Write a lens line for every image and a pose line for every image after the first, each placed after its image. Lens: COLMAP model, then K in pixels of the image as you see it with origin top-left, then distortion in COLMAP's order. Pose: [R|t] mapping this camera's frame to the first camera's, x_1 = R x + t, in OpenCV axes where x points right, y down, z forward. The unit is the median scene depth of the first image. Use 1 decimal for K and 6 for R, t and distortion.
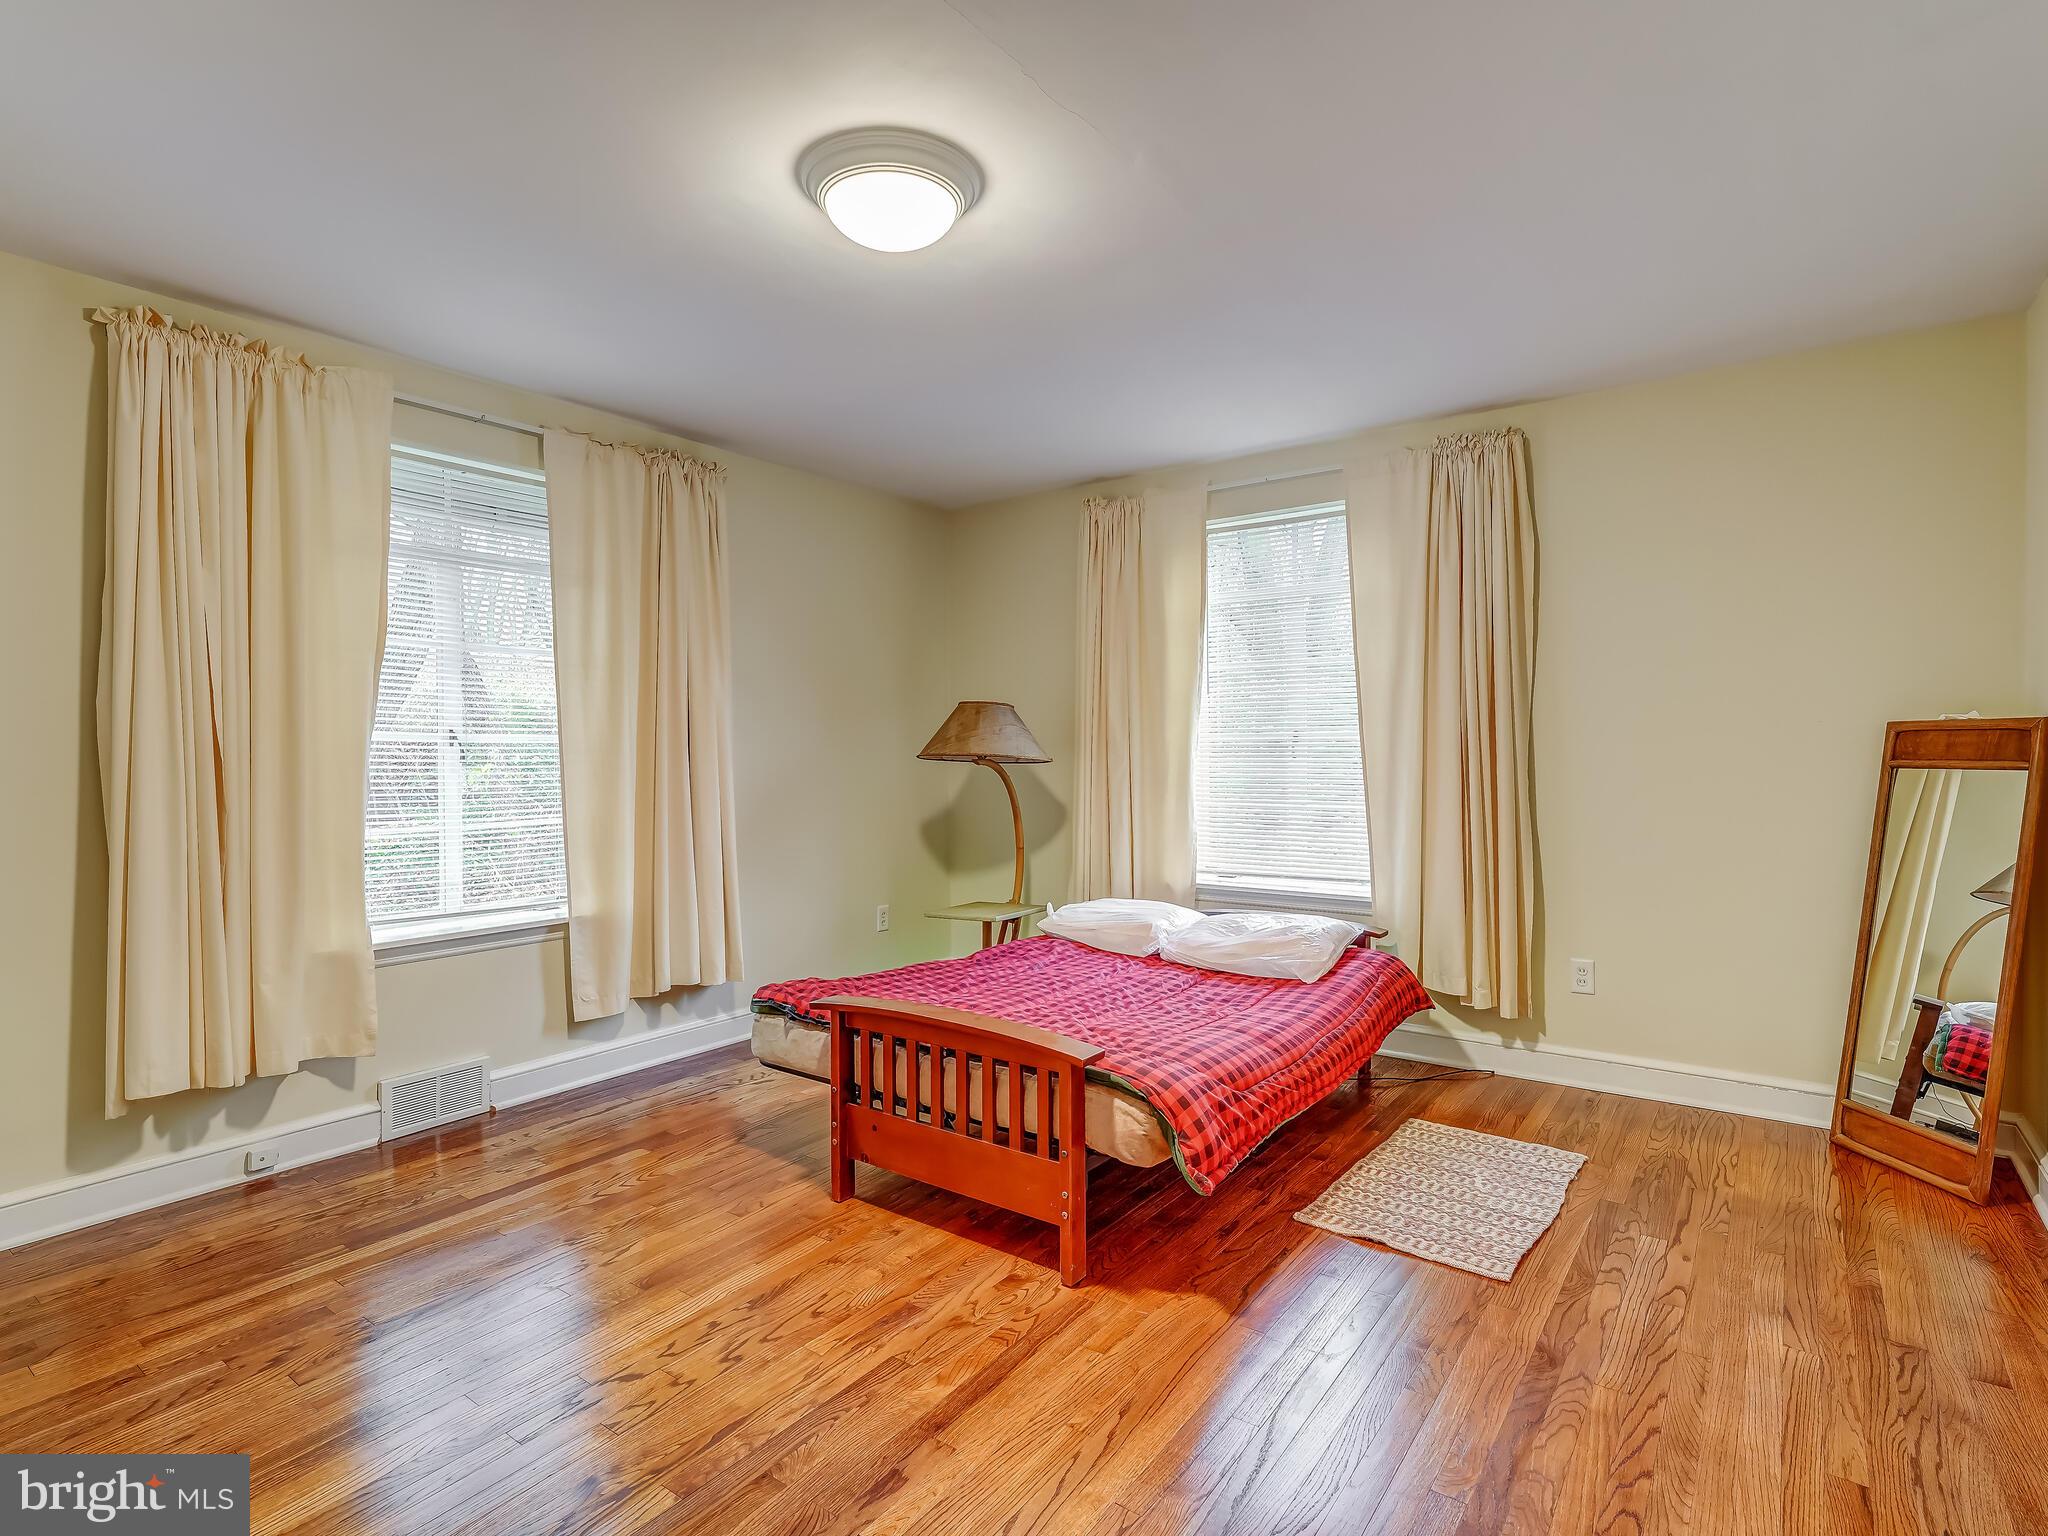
lens RADIAL K [[1041.4, 0, 1017.8], [0, 1041.4, 771.6], [0, 0, 1]] dist [-0.001934, 0.000154]
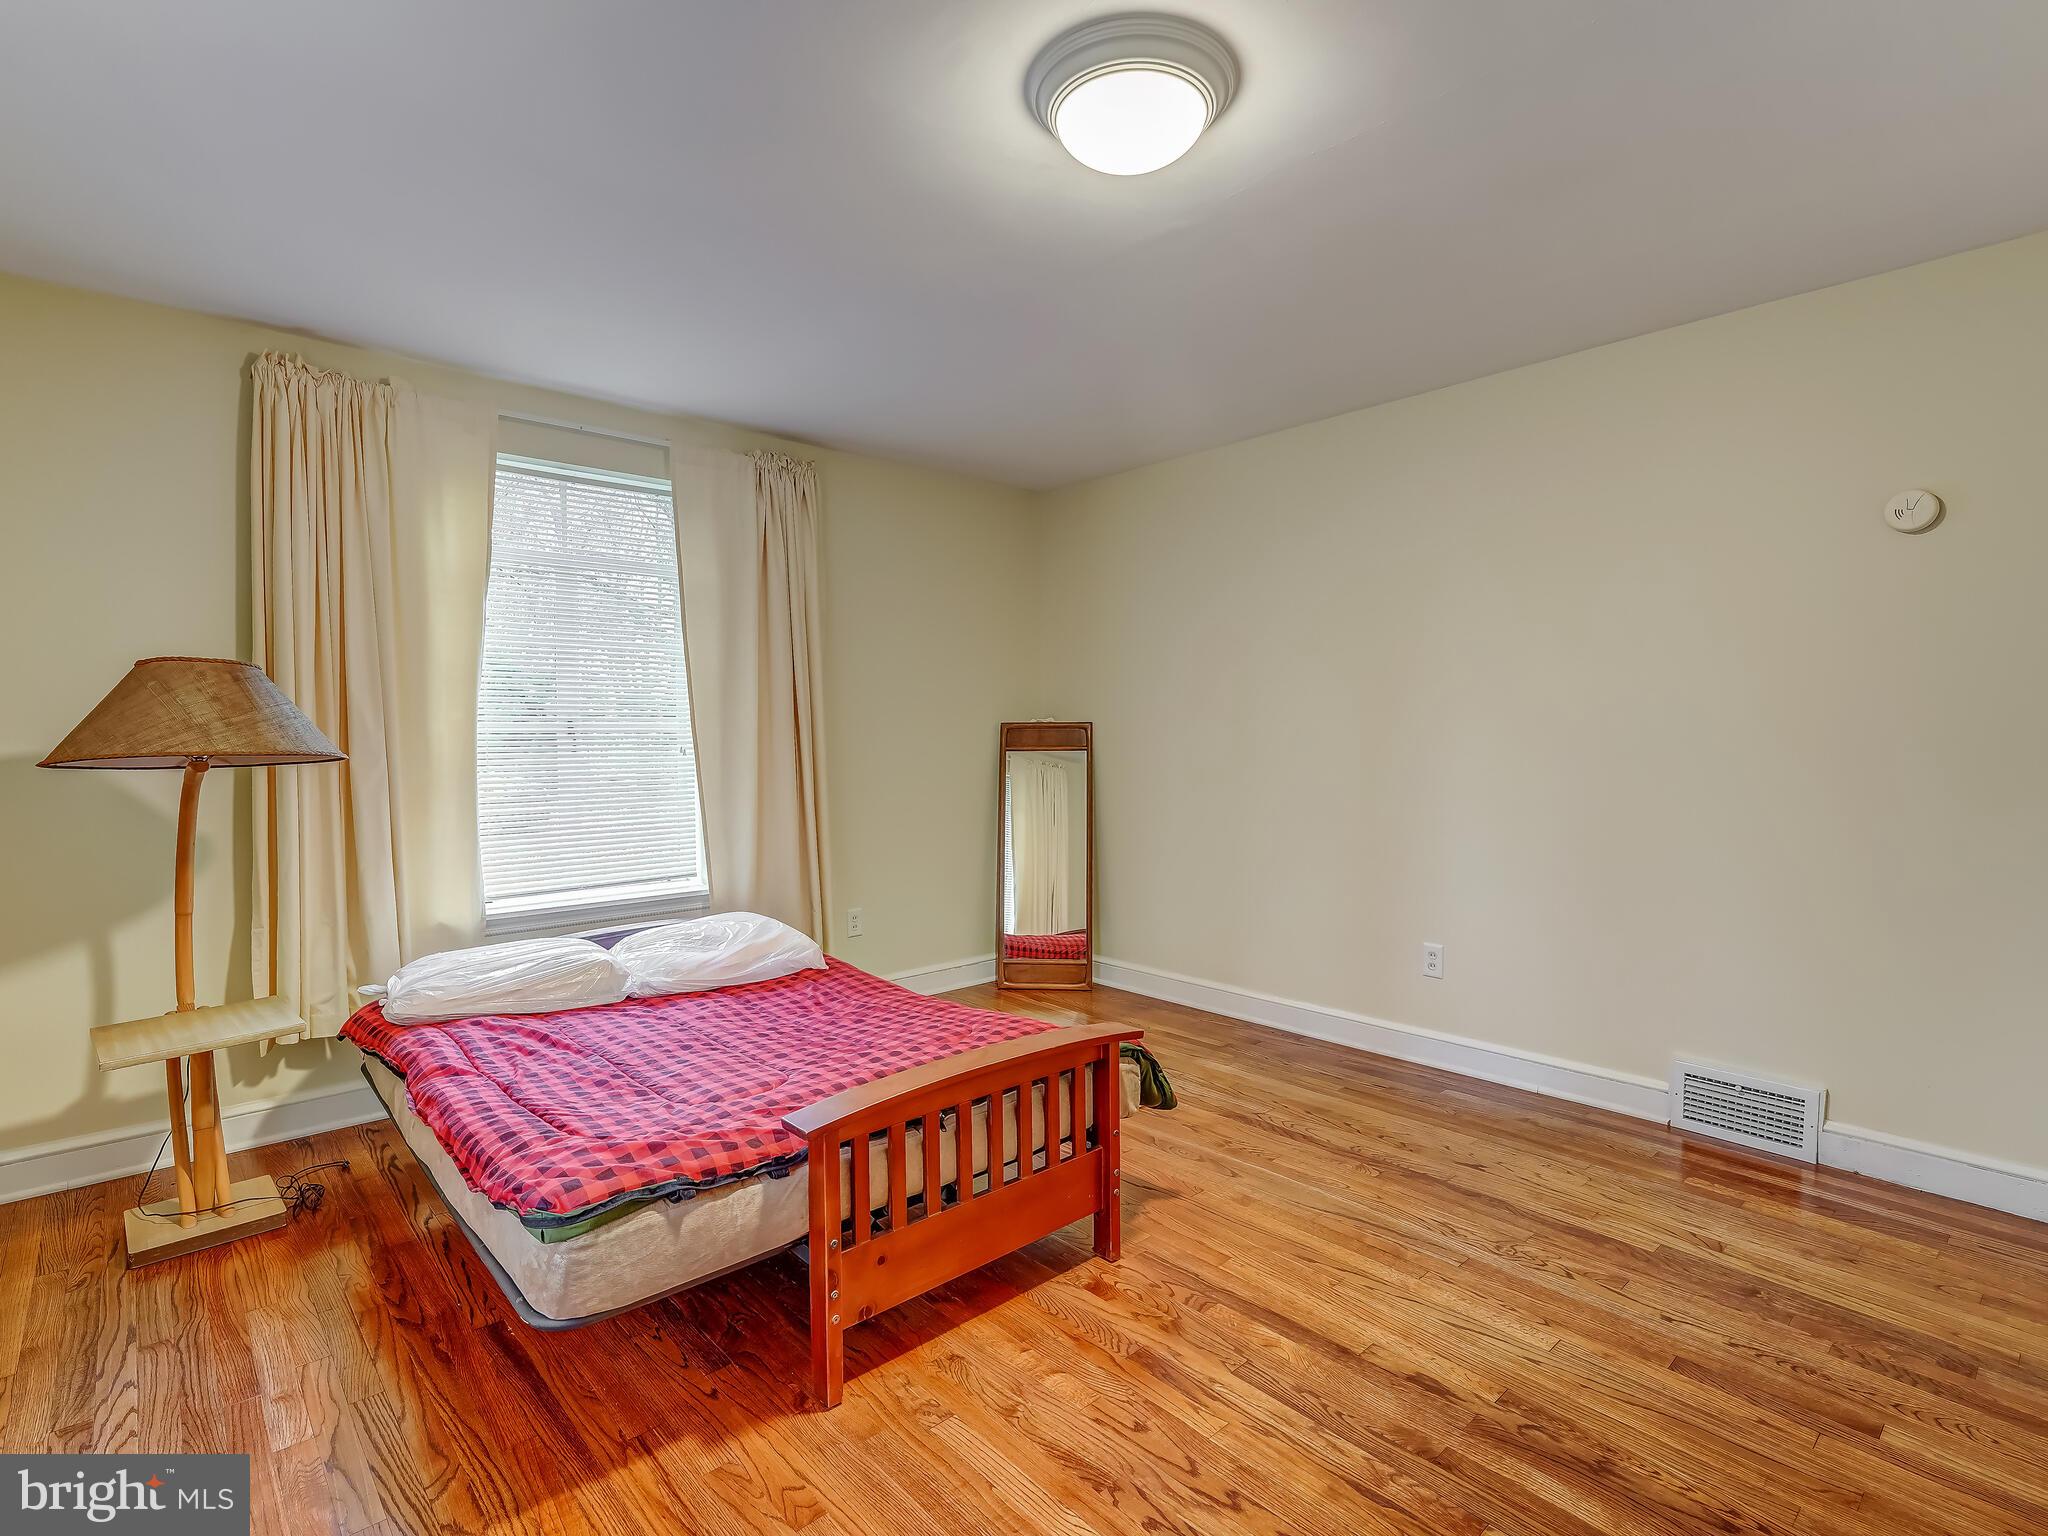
lens RADIAL K [[1004.3, 0, 1024.0], [0, 1004.3, 768.0], [0, 0, 1]] dist [0.004022, 0.000396]
pose [[0.197321, -0.029524, 0.979894, -0.670682], [0.024762, 0.999378, 0.025124, -0.015499], [-0.980026, 0.019306, 0.197930, 0.633134]]
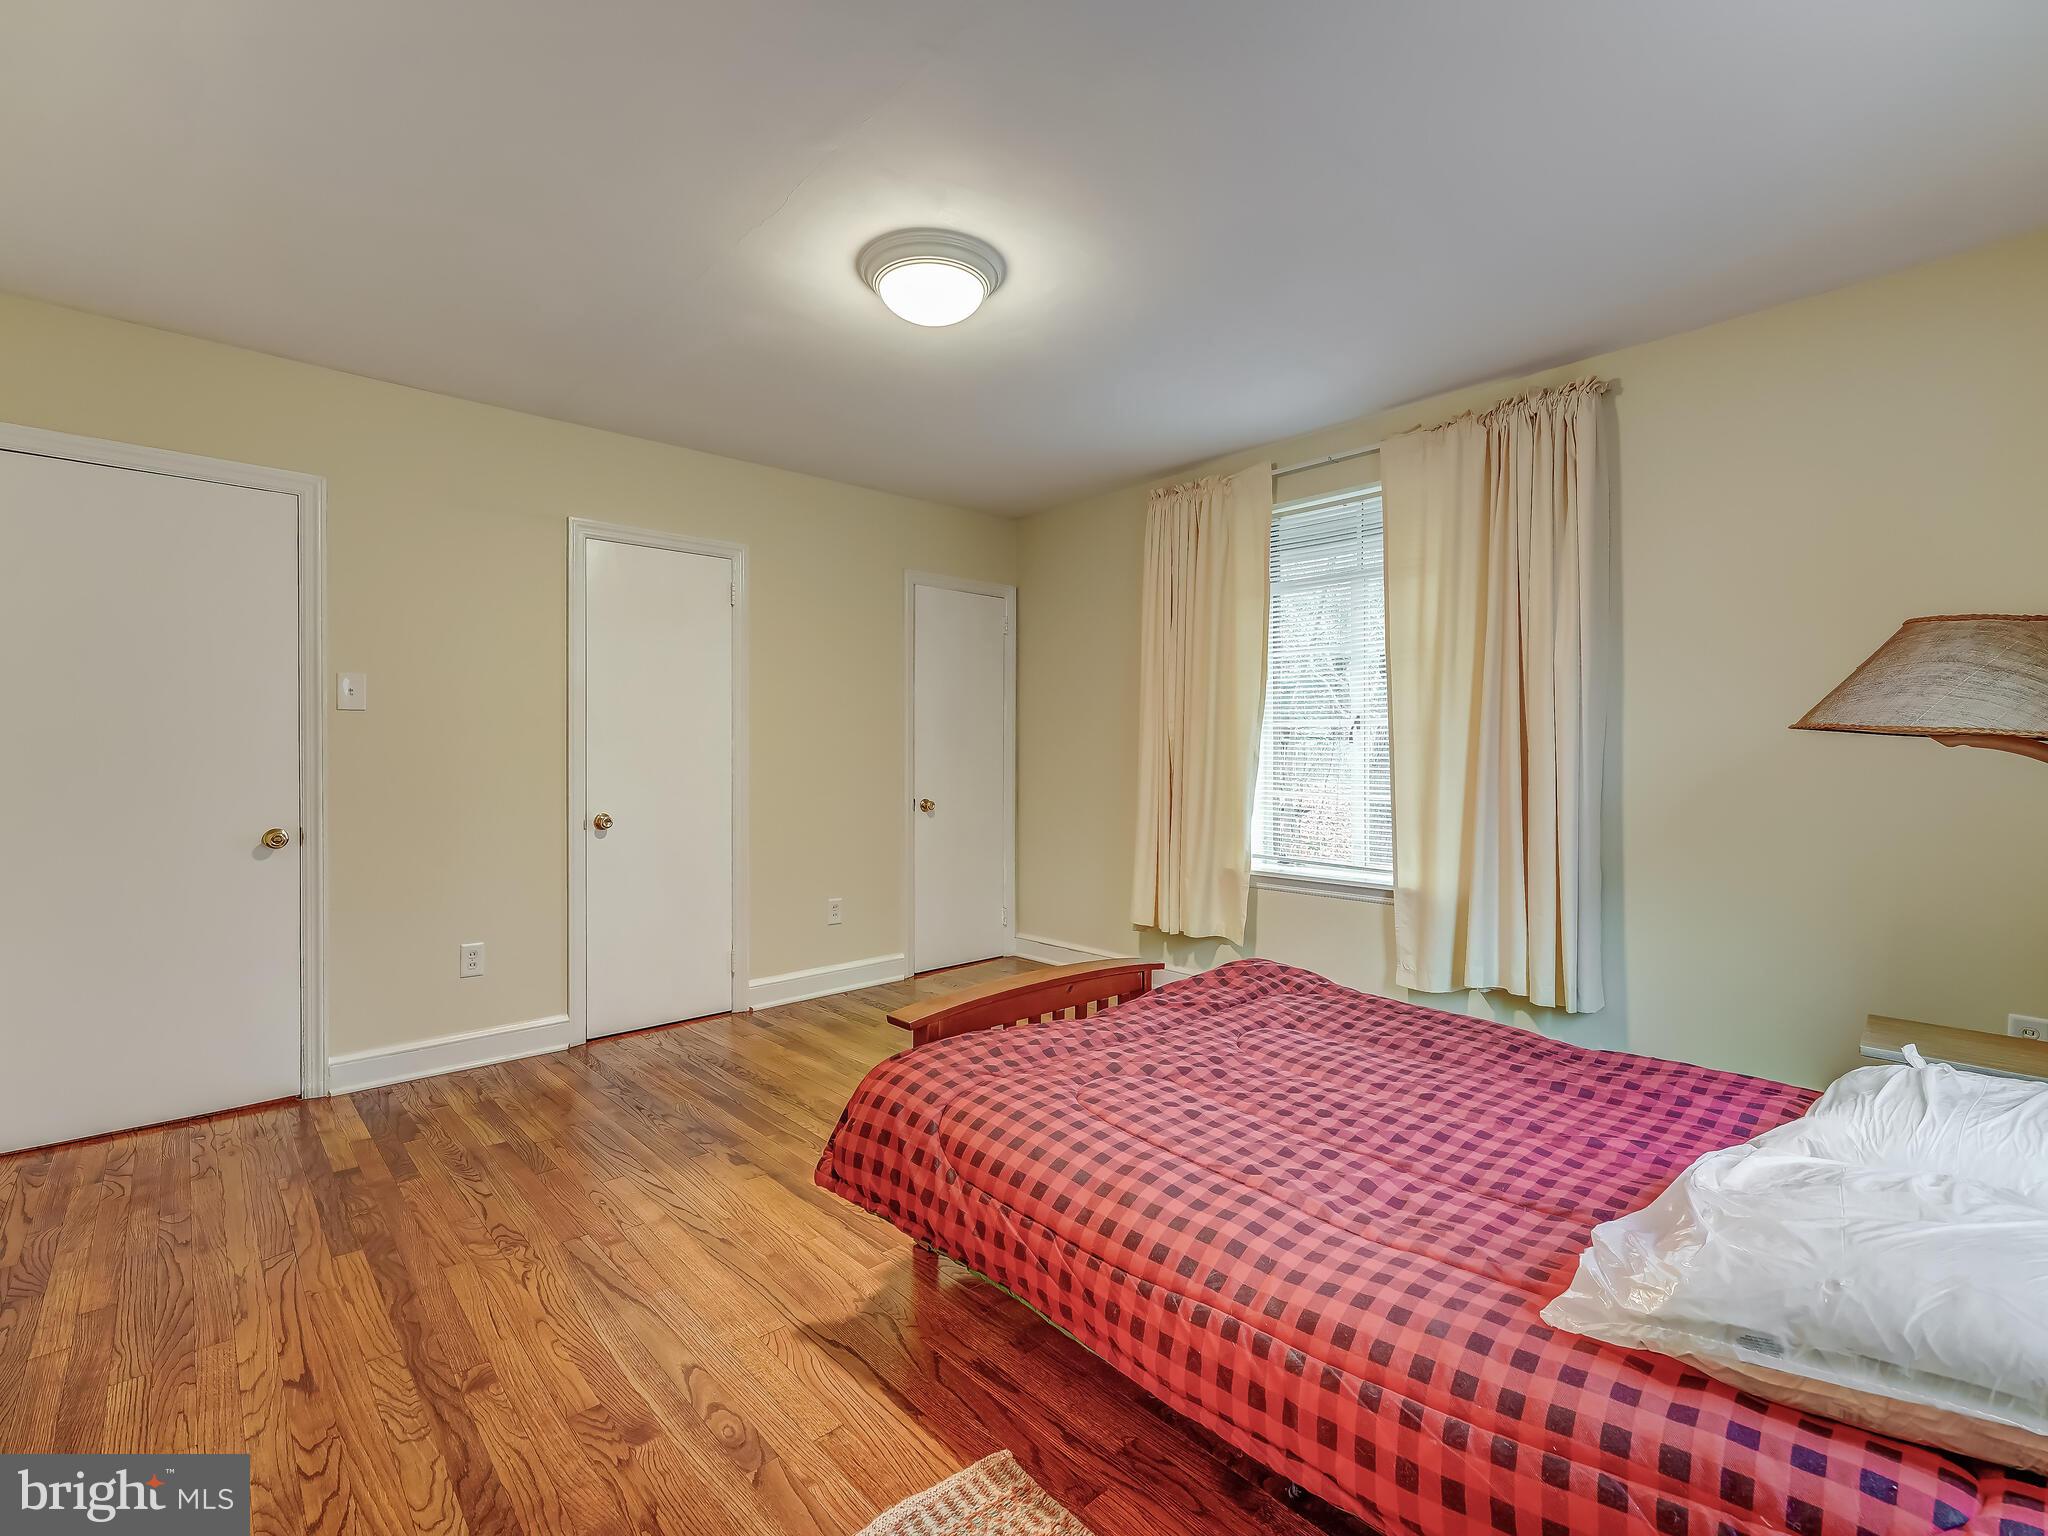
lens RADIAL K [[925.3, 0, 1027.2], [0, 925.3, 765.7], [0, 0, 1]] dist [-0.001029, -0.000302]
pose [[-0.189310, 0.014832, -0.981805, 0.656306], [-0.018971, 0.999644, 0.018760, 0.005085], [0.981734, 0.022177, -0.188962, 0.907845]]
